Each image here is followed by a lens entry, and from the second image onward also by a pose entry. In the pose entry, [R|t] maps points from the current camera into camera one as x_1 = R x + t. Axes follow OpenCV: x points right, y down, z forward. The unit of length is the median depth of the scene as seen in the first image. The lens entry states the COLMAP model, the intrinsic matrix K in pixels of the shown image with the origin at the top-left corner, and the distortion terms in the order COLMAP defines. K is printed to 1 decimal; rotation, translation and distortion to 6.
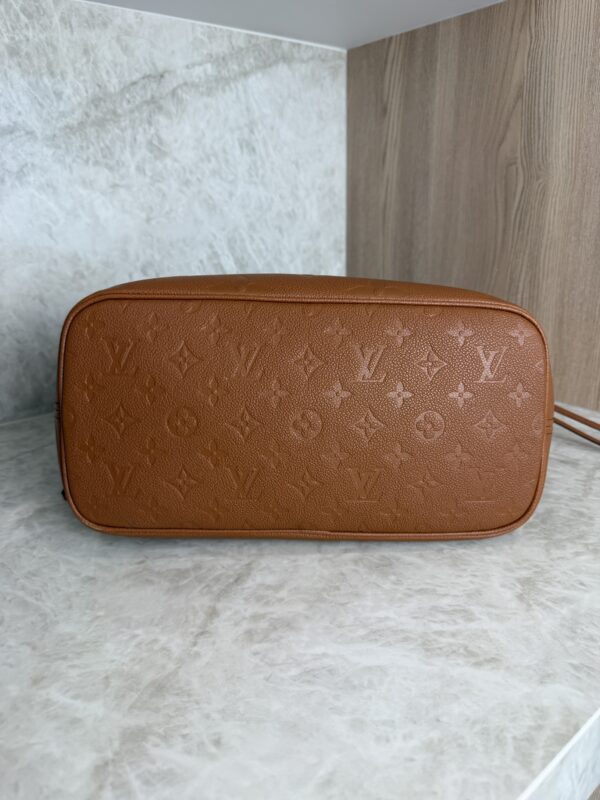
lens RADIAL K [[587.1, 0, 298.1], [0, 587.1, 398.6], [0, 0, 1]] dist [-0.027019, 0.006044]
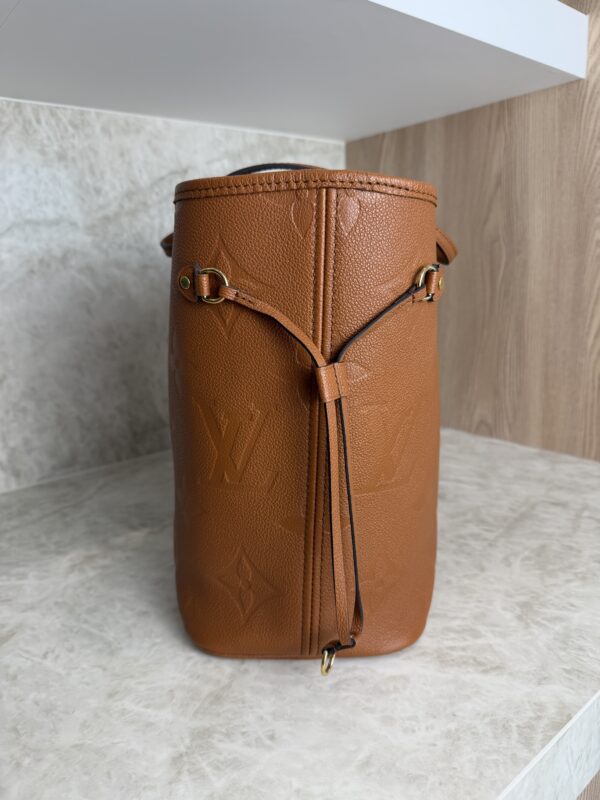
lens RADIAL K [[589.2, 0, 300.0], [0, 589.2, 400.0], [0, 0, 1]] dist [-0.034403, 0.008280]
pose [[0.999747, -0.020743, 0.008752, -0.057558], [0.021485, 0.995189, -0.095591, 0.011566], [-0.006727, 0.095755, 0.995382, -0.197448]]
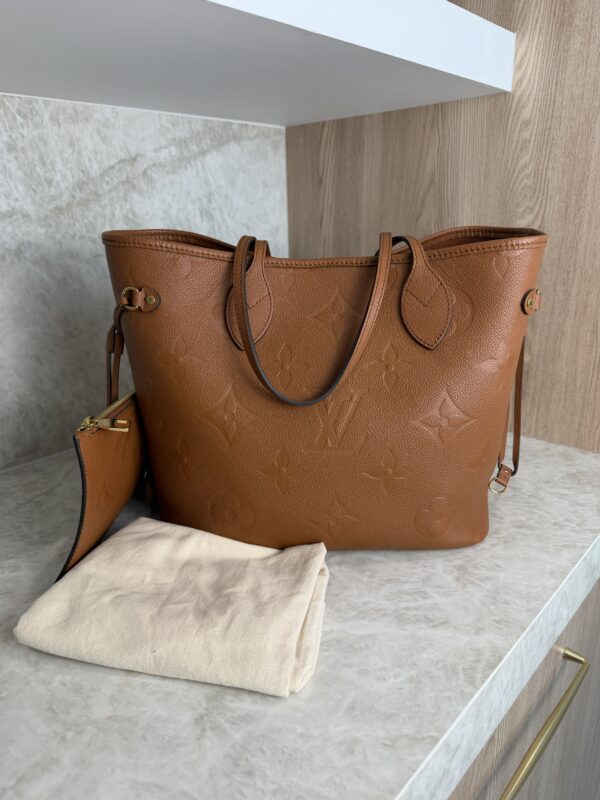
lens RADIAL K [[582.5, 0, 303.1], [0, 582.5, 401.0], [0, 0, 1]] dist [-0.014389, -0.004248]
pose [[0.988061, -0.046258, 0.146953, -0.185014], [0.047024, 0.998892, -0.001741, -0.112312], [-0.146709, 0.008630, 0.989142, -0.360757]]
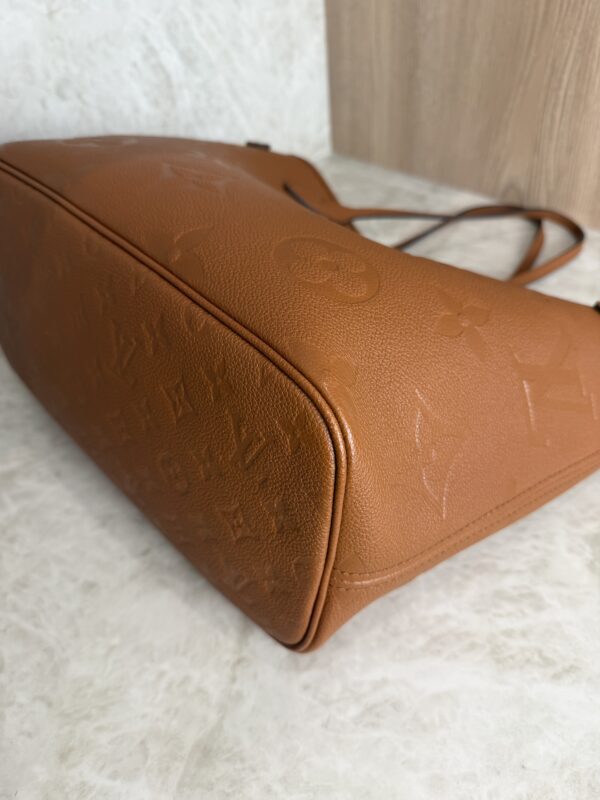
lens RADIAL K [[604.1, 0, 300.0], [0, 604.1, 400.0], [0, 0, 1]] dist [-0.046382, 0.011542]
pose [[0.994394, -0.099576, 0.035562, -0.063467], [0.077611, 0.915792, 0.394083, -0.281200], [-0.071809, -0.389114, 0.918386, 0.310730]]
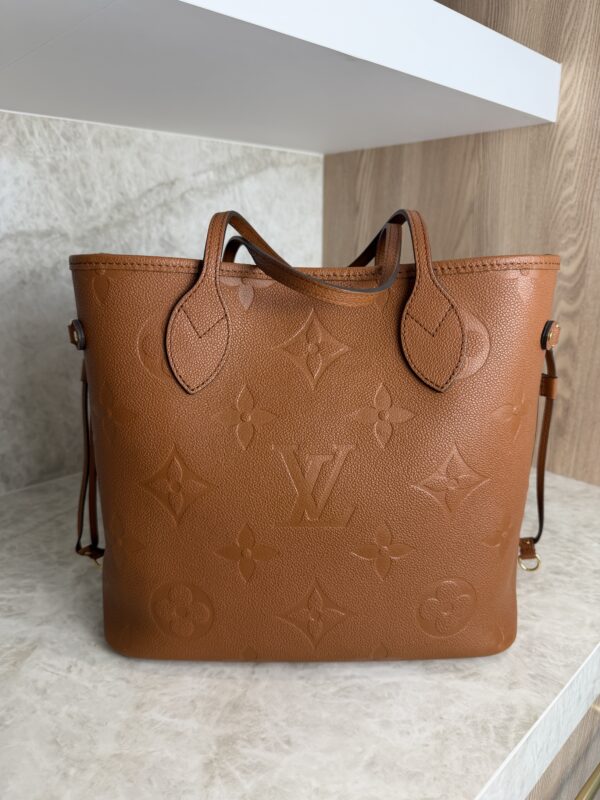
lens RADIAL K [[585.1, 0, 299.6], [0, 585.1, 400.9], [0, 0, 1]] dist [-0.024508, 0.003217]
pose [[0.995495, -0.001483, 0.094799, -0.181425], [0.006348, 0.998677, -0.051033, -0.113066], [-0.094598, 0.051405, 0.994187, -0.315286]]
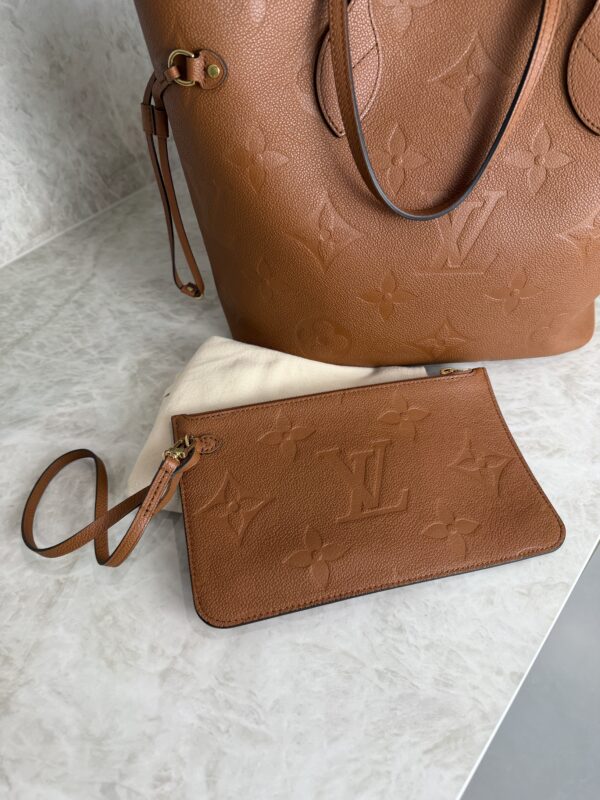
lens RADIAL K [[582.5, 0, 303.1], [0, 582.5, 401.0], [0, 0, 1]] dist [-0.014389, -0.004248]
pose [[0.979811, -0.158715, 0.121574, -0.387795], [0.075049, 0.855610, 0.512151, -0.385952], [-0.185306, -0.492687, 0.850248, -0.040155]]
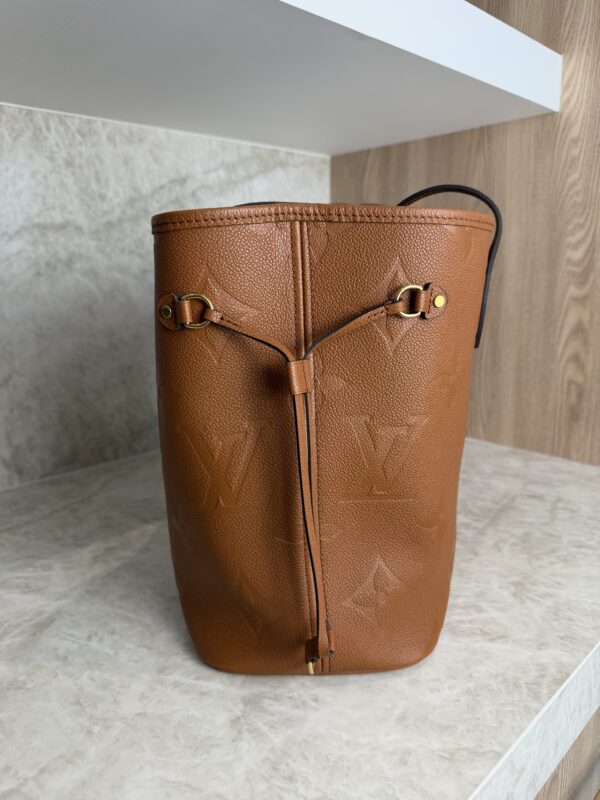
lens RADIAL K [[587.3, 0, 300.7], [0, 587.3, 397.1], [0, 0, 1]] dist [-0.023204, -0.002953]
pose [[0.995892, -0.012981, 0.089618, -0.215362], [0.021887, 0.994835, -0.099122, 0.017446], [-0.087869, 0.100677, 0.991031, -0.311517]]
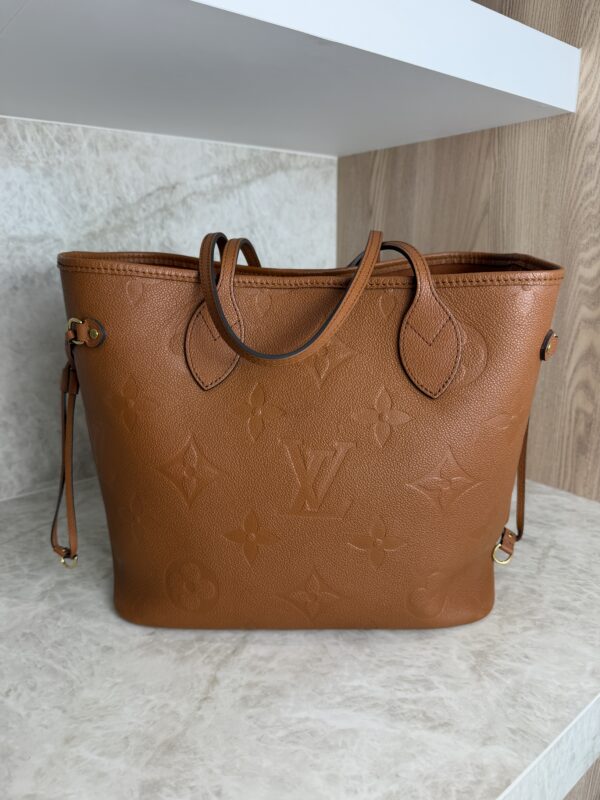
lens RADIAL K [[585.1, 0, 299.6], [0, 585.1, 400.9], [0, 0, 1]] dist [-0.024508, 0.003217]
pose [[0.999859, 0.012166, 0.011568, 0.007064], [-0.011331, 0.997505, -0.069679, -0.118835], [-0.012387, 0.069538, 0.997502, -0.216997]]
